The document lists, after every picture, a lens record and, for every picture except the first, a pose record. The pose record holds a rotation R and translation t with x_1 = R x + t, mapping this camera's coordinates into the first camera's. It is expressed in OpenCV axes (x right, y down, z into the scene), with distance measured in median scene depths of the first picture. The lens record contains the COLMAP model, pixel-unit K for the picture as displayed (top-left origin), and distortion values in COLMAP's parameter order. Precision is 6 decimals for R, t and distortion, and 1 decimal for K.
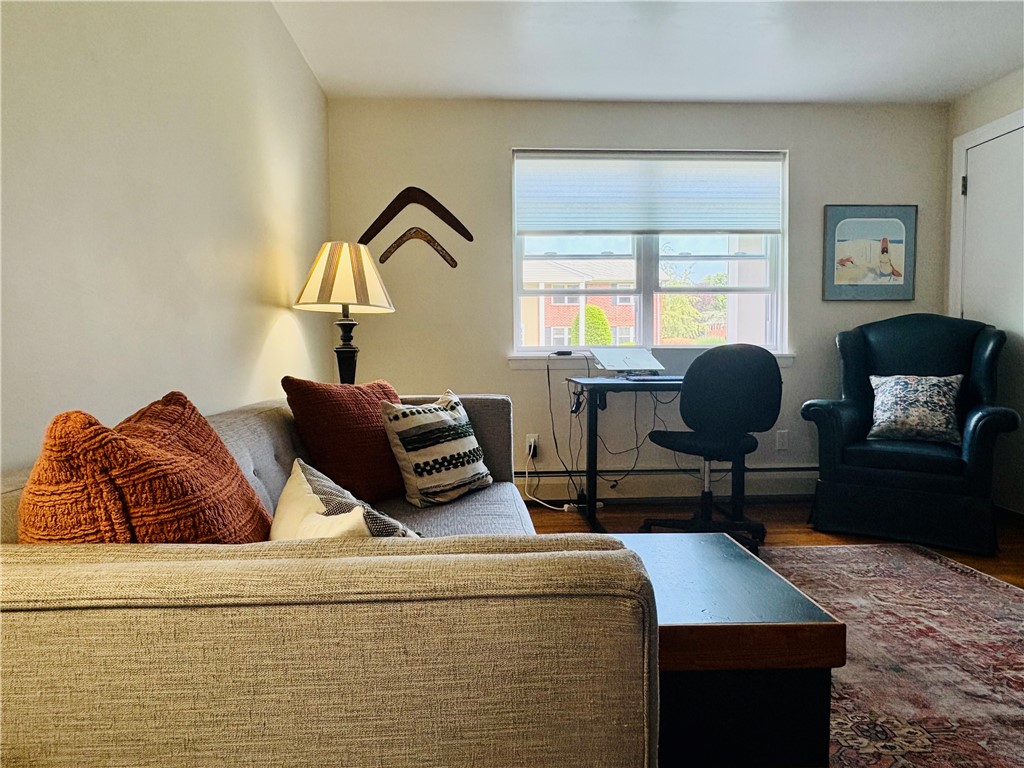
lens RADIAL K [[661.9, 0, 512.0], [0, 661.9, 384.0], [0, 0, 1]] dist [0.001419, 0.000120]
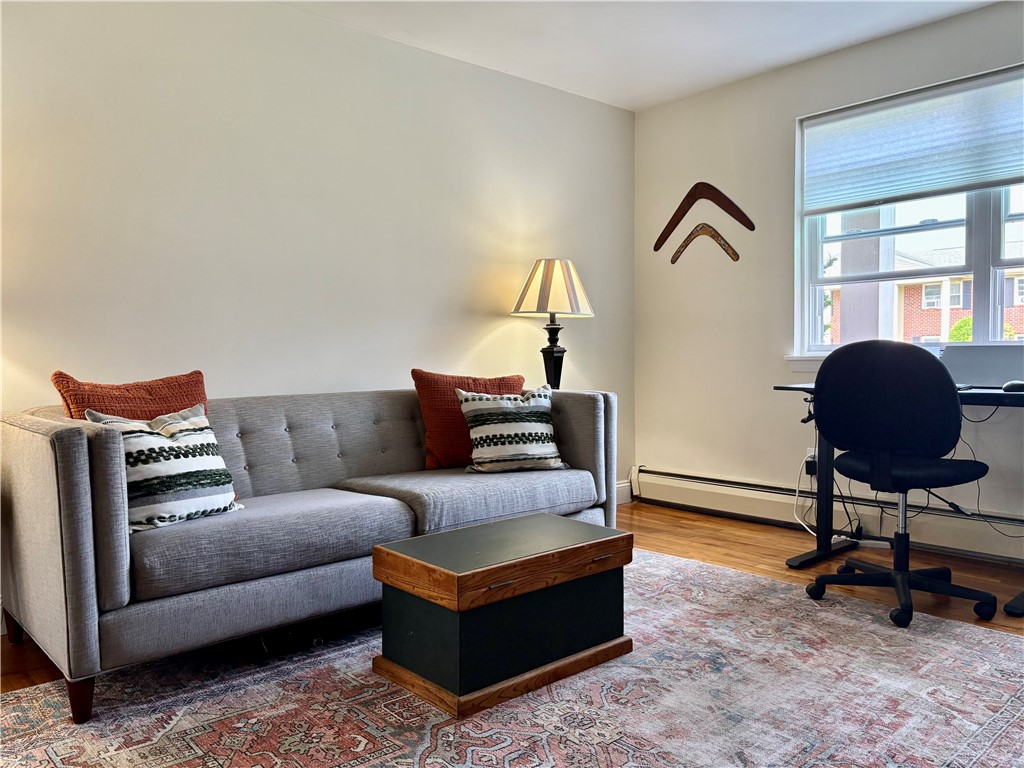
lens RADIAL K [[783.2, 0, 512.0], [0, 783.2, 384.0], [0, 0, 1]] dist [0.085801, -0.105197]
pose [[0.628993, 0.031899, -0.776756, 0.661410], [-0.037658, 0.999235, 0.010541, -0.002696], [0.776498, 0.022621, 0.629713, 0.062823]]
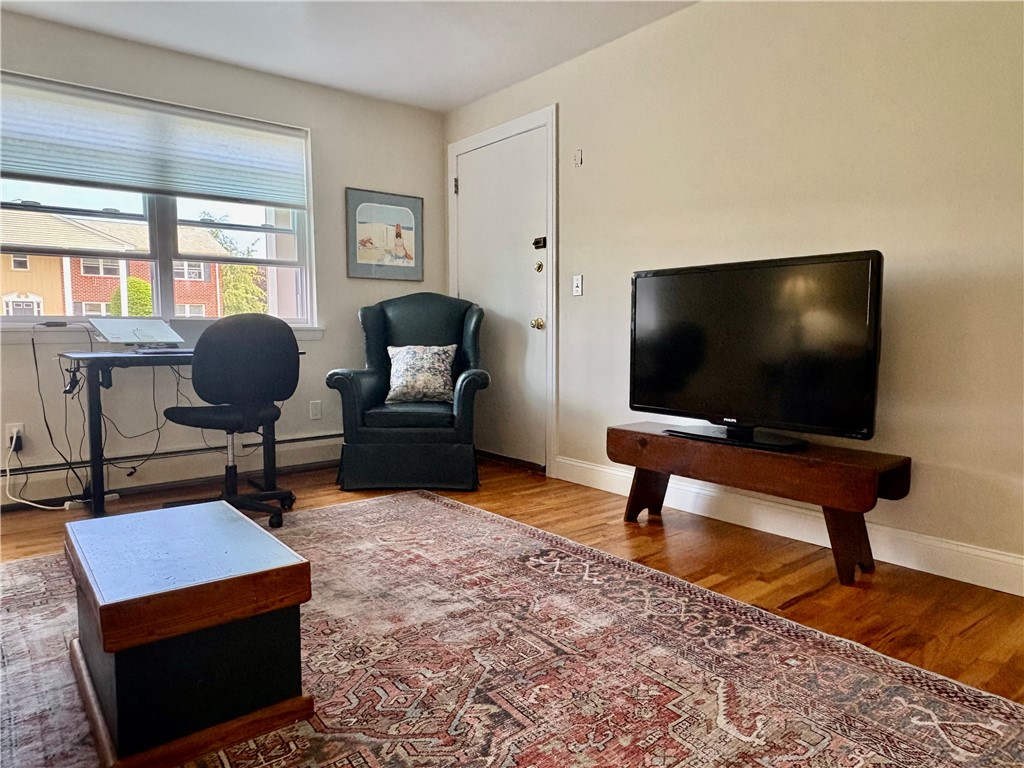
lens RADIAL K [[661.9, 0, 512.0], [0, 661.9, 384.0], [0, 0, 1]] dist [0.001419, 0.000120]
pose [[0.809413, -0.043365, 0.585636, 0.058629], [0.026880, 0.998960, 0.036819, 0.016127], [-0.586624, -0.014059, 0.809737, -0.028286]]
